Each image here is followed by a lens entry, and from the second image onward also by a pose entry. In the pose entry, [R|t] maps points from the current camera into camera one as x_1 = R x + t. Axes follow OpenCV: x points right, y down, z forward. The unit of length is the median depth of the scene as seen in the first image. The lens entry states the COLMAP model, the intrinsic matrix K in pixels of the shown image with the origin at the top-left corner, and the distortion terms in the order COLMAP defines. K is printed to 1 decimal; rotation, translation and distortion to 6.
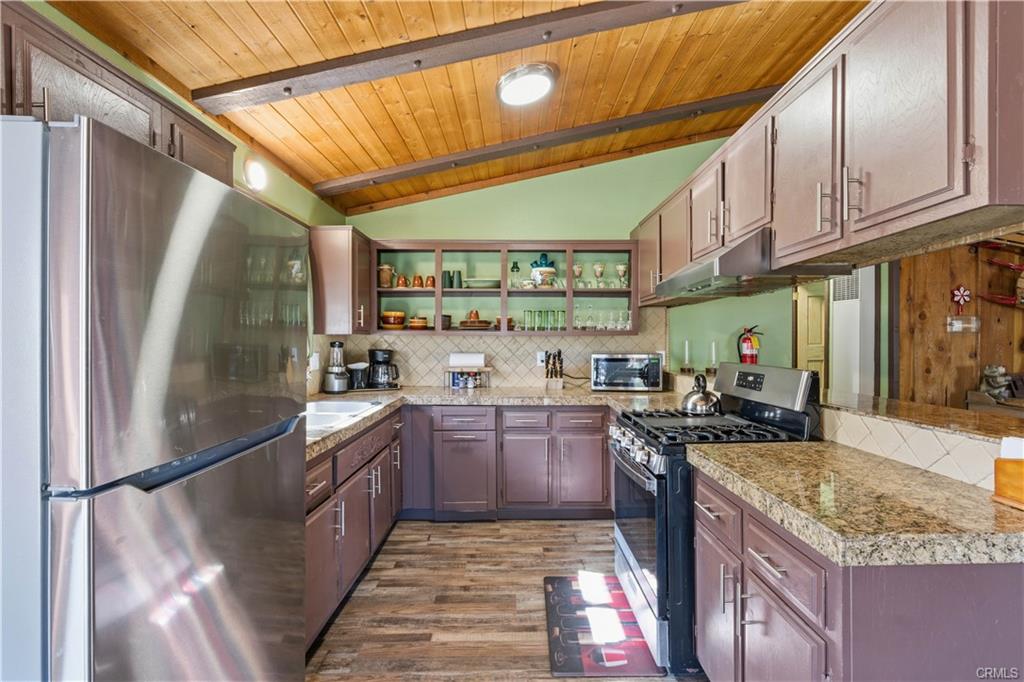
lens RADIAL K [[449.9, 0, 519.2], [0, 449.9, 340.1], [0, 0, 1]] dist [-0.015608, 0.003393]
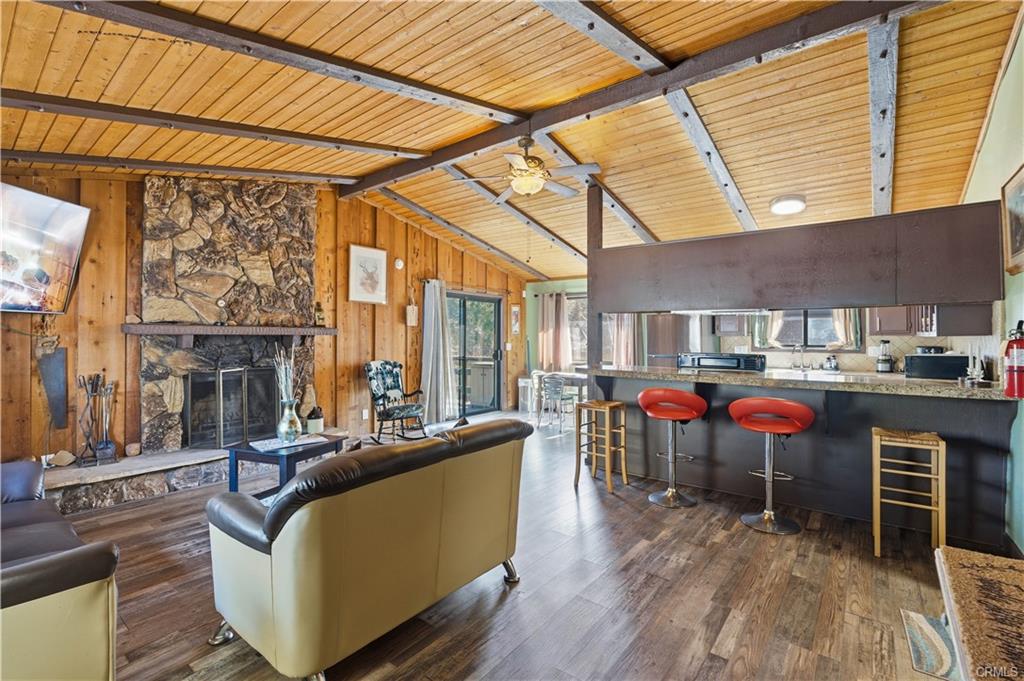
lens RADIAL K [[449.9, 0, 511.8], [0, 449.9, 336.6], [0, 0, 1]] dist [-0.015608, 0.003393]
pose [[-0.630434, 0.002295, -0.776240, 1.524400], [0.001923, 0.999997, 0.001395, -0.013186], [0.776241, -0.000613, -0.630436, 0.888158]]
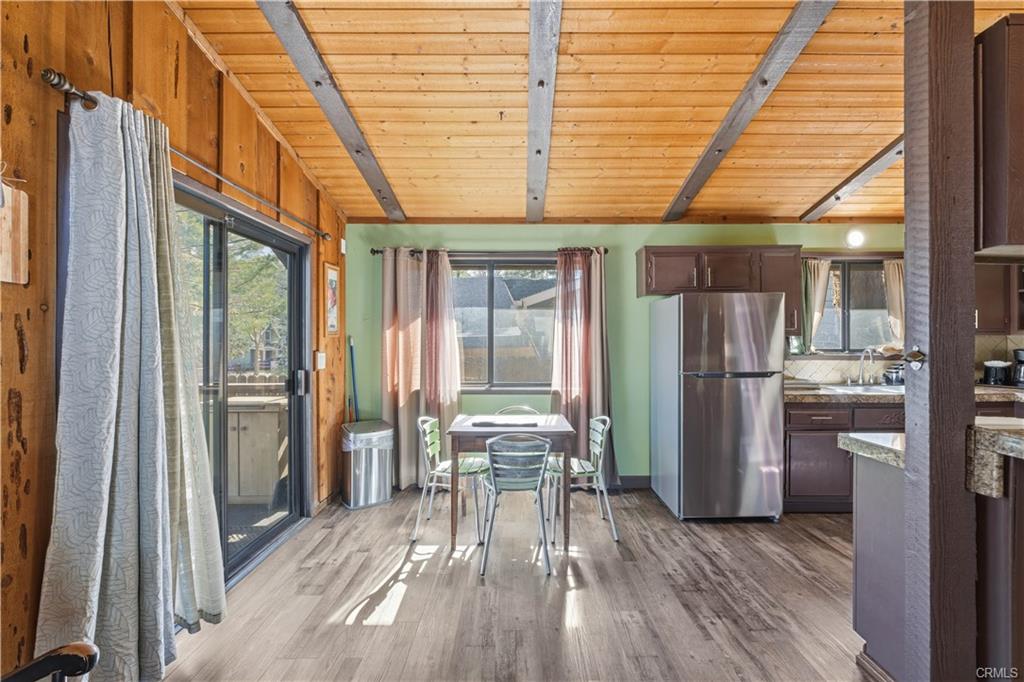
lens RADIAL K [[449.9, 0, 516.2], [0, 449.9, 343.5], [0, 0, 1]] dist [-0.015608, 0.003393]
pose [[-0.015429, 0.009629, -0.999835, 0.720236], [0.003047, 0.999949, 0.009583, -0.005395], [0.999876, -0.002899, -0.015457, -0.138825]]
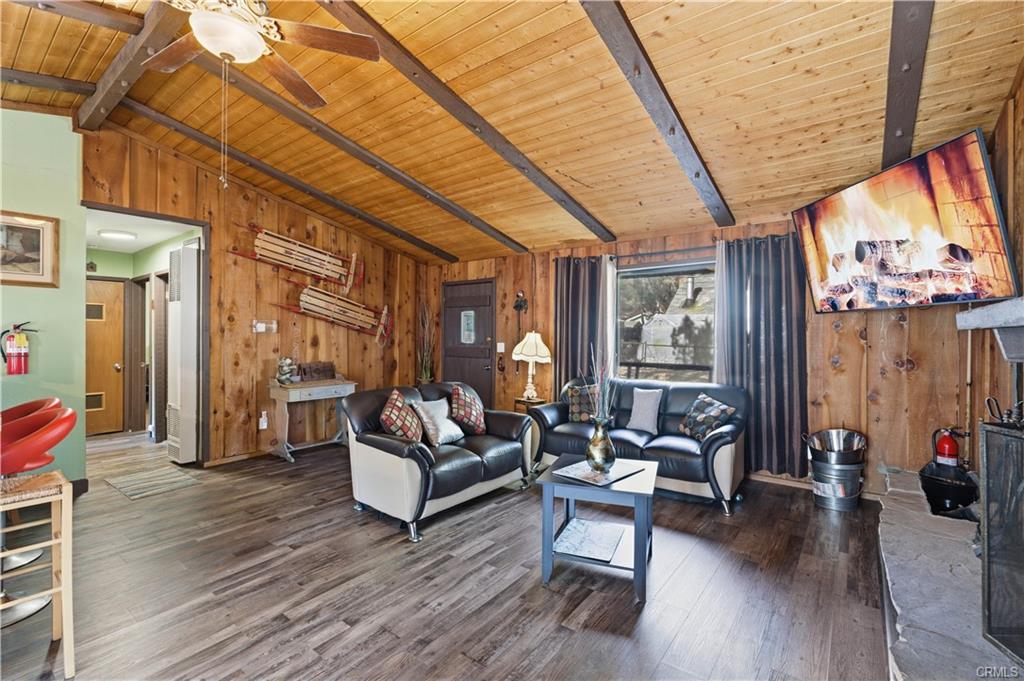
lens RADIAL K [[449.9, 0, 519.9], [0, 449.9, 345.3], [0, 0, 1]] dist [-0.015608, 0.003393]
pose [[0.606565, -0.007713, 0.794997, 0.444808], [-0.005871, 0.999882, 0.014180, -0.003889], [-0.795012, -0.013268, 0.606448, -0.388284]]
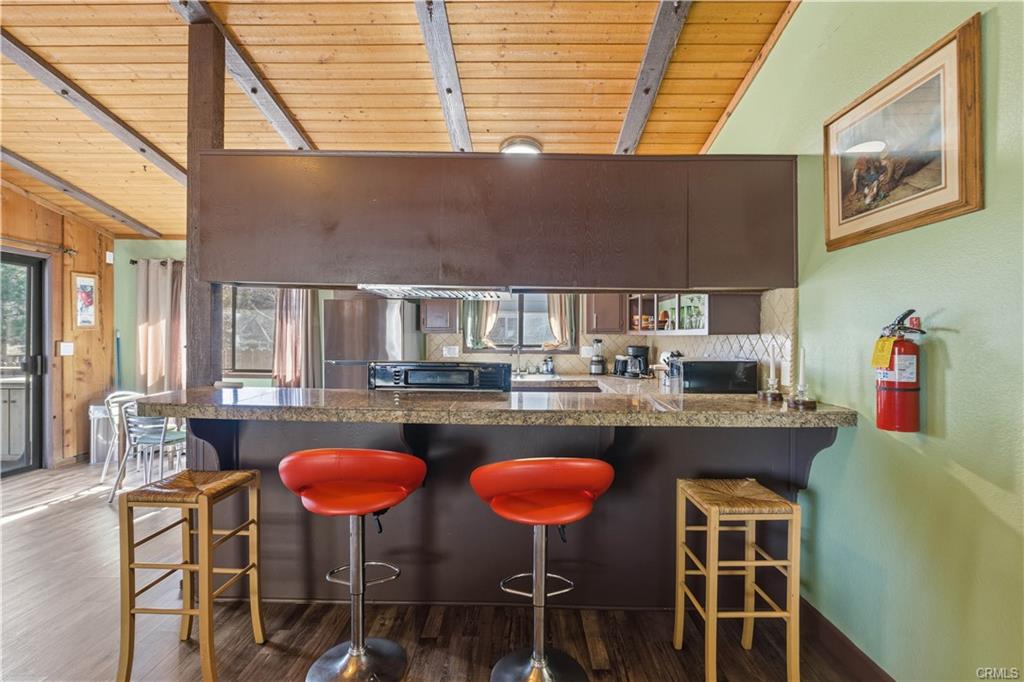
lens RADIAL K [[449.9, 0, 518.2], [0, 449.9, 336.6], [0, 0, 1]] dist [-0.015608, 0.003393]
pose [[-0.009718, 0.004588, -0.999942, 0.976913], [-0.007876, 0.999958, 0.004665, -0.009057], [0.999922, 0.007921, -0.009682, 0.702205]]
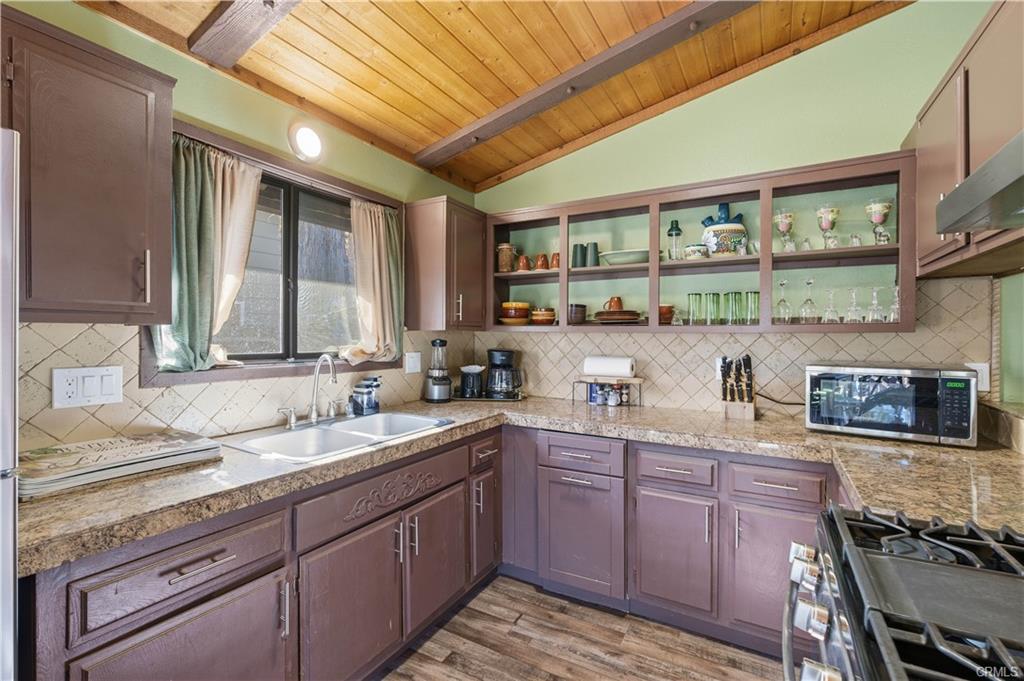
lens RADIAL K [[449.9, 0, 516.2], [0, 449.9, 335.1], [0, 0, 1]] dist [-0.015608, 0.003393]
pose [[0.866668, 0.003392, -0.498873, 0.121184], [-0.006790, 0.999964, -0.004997, -0.001451], [0.498839, 0.007718, 0.866661, 0.321611]]
